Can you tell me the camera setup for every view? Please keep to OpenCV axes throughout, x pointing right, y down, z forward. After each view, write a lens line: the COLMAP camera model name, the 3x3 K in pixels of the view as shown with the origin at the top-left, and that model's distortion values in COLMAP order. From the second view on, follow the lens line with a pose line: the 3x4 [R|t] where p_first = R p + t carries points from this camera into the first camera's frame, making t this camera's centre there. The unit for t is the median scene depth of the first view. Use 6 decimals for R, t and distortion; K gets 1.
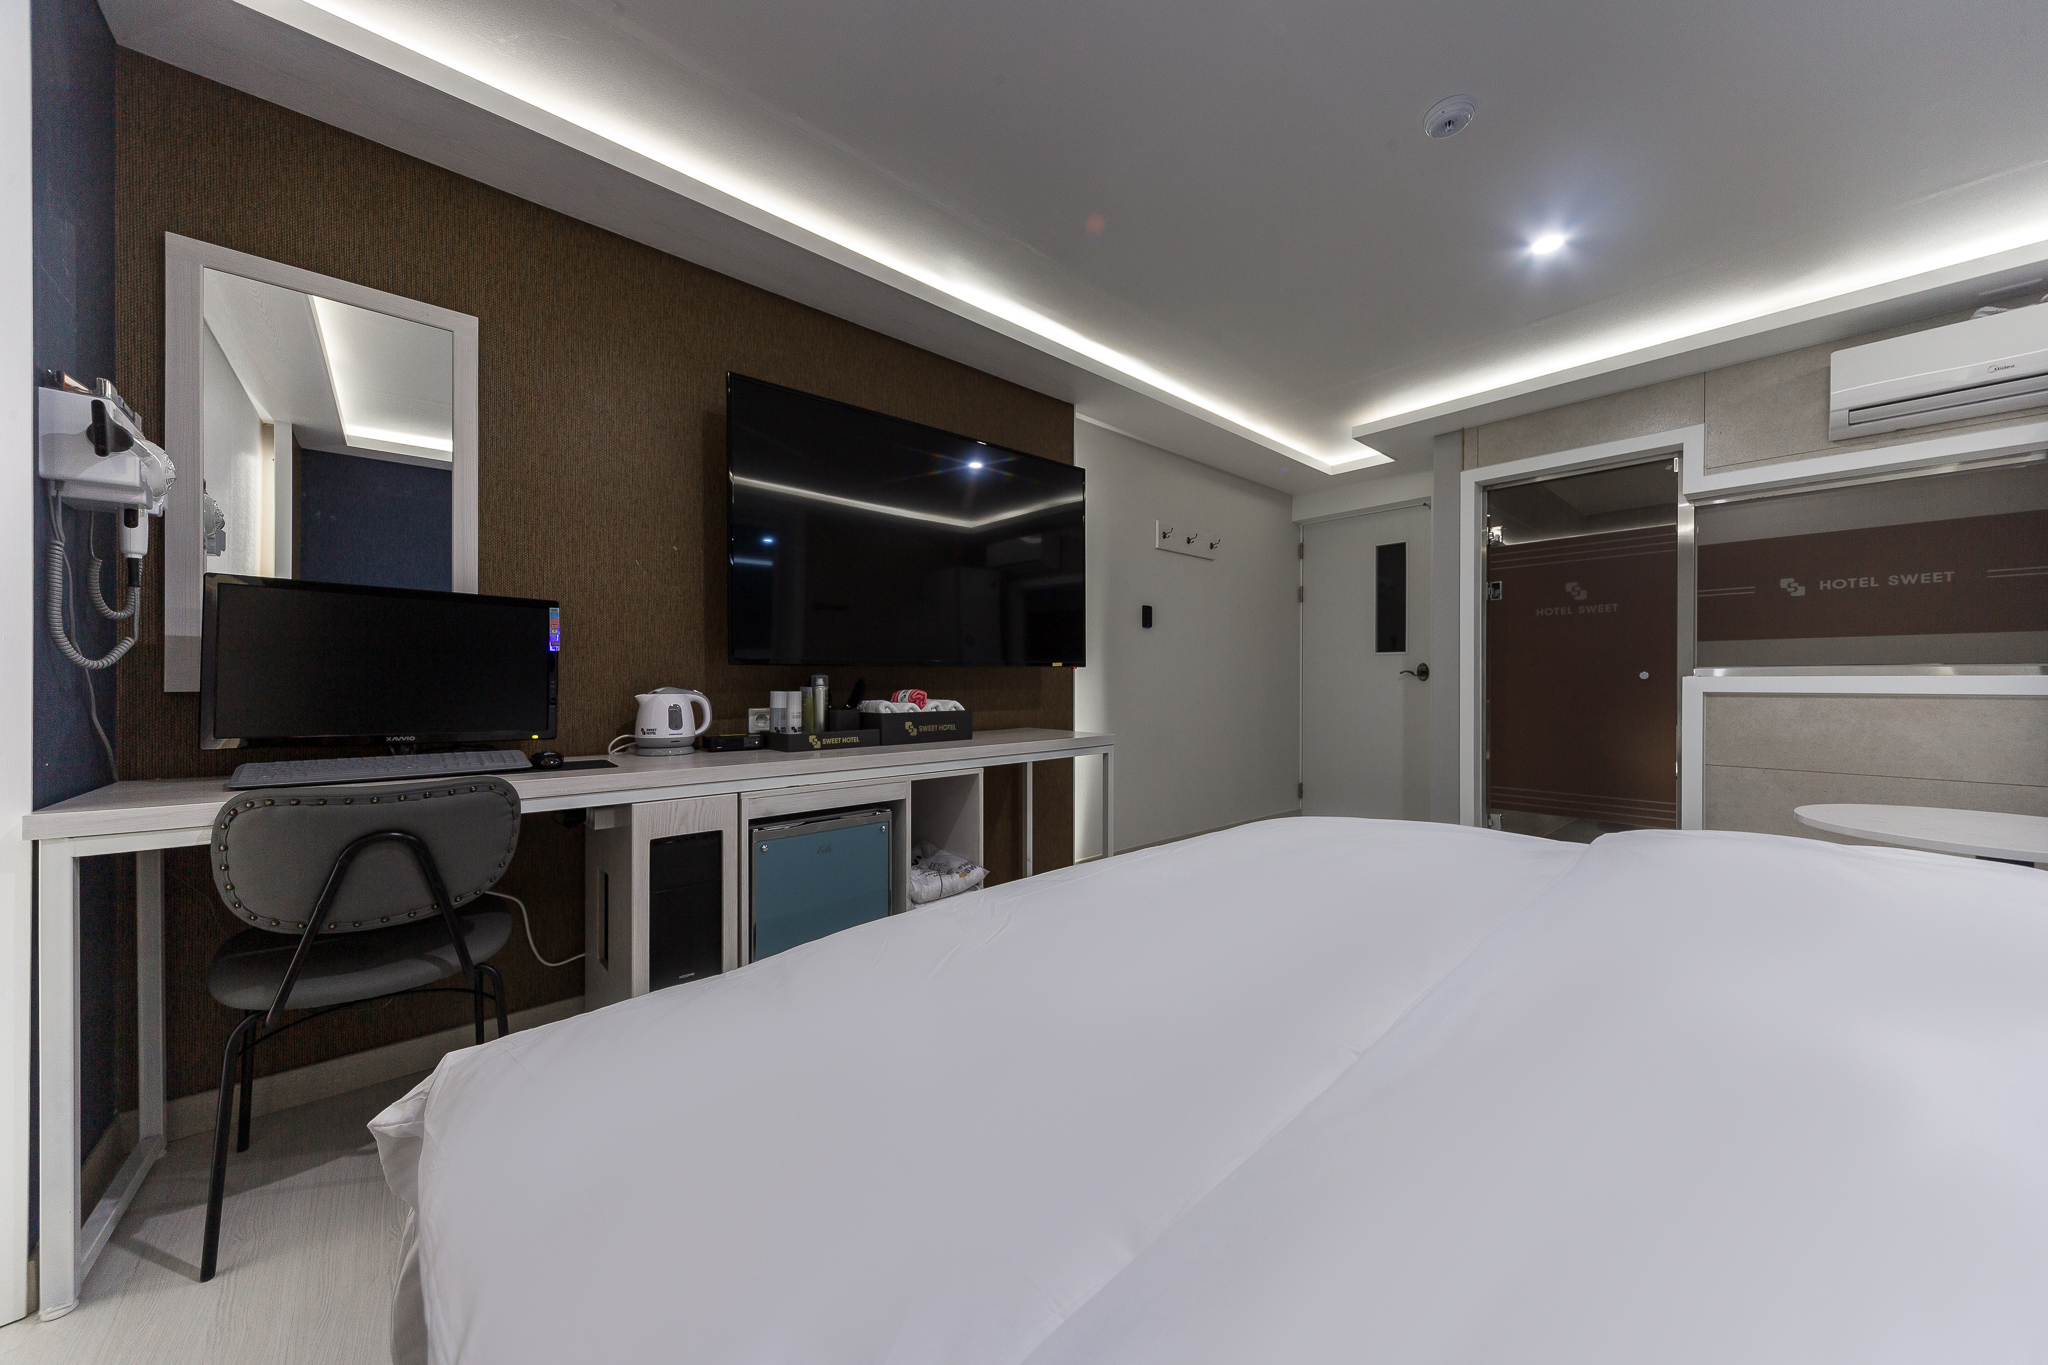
lens RADIAL K [[702.4, 0, 1036.0], [0, 702.4, 687.3], [0, 0, 1]] dist [0.001515, 0.000093]
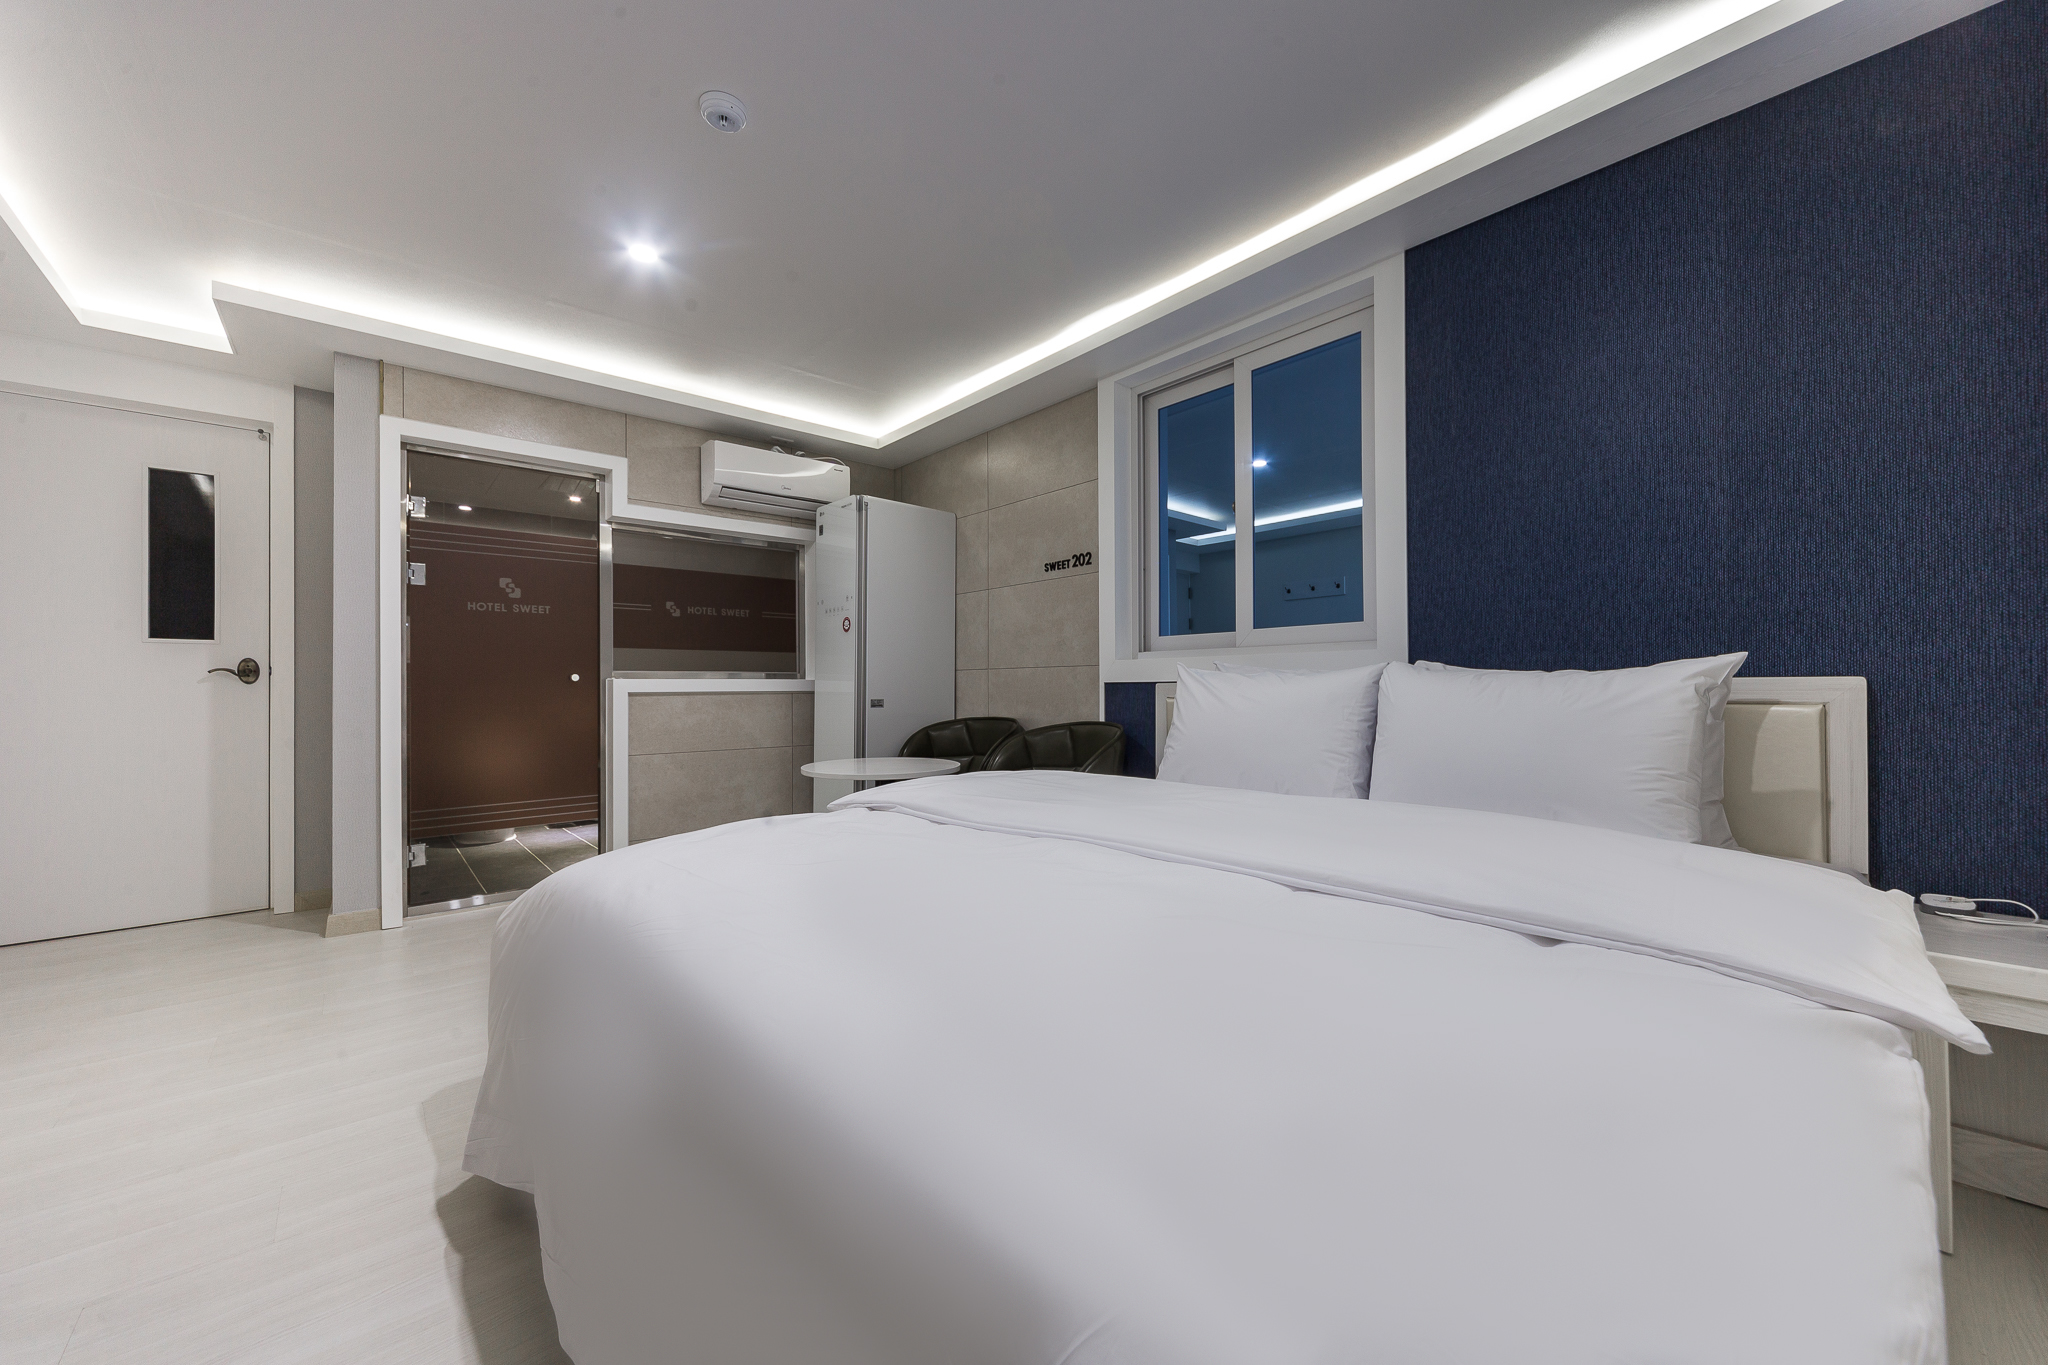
lens RADIAL K [[768.1, 0, 1024.0], [0, 768.1, 682.5], [0, 0, 1]] dist [0.000617, 0.000143]
pose [[0.018591, 0.009956, 0.999778, -0.279142], [0.016000, 0.999819, -0.010254, 0.013612], [-0.999699, 0.016188, 0.018429, 0.319289]]
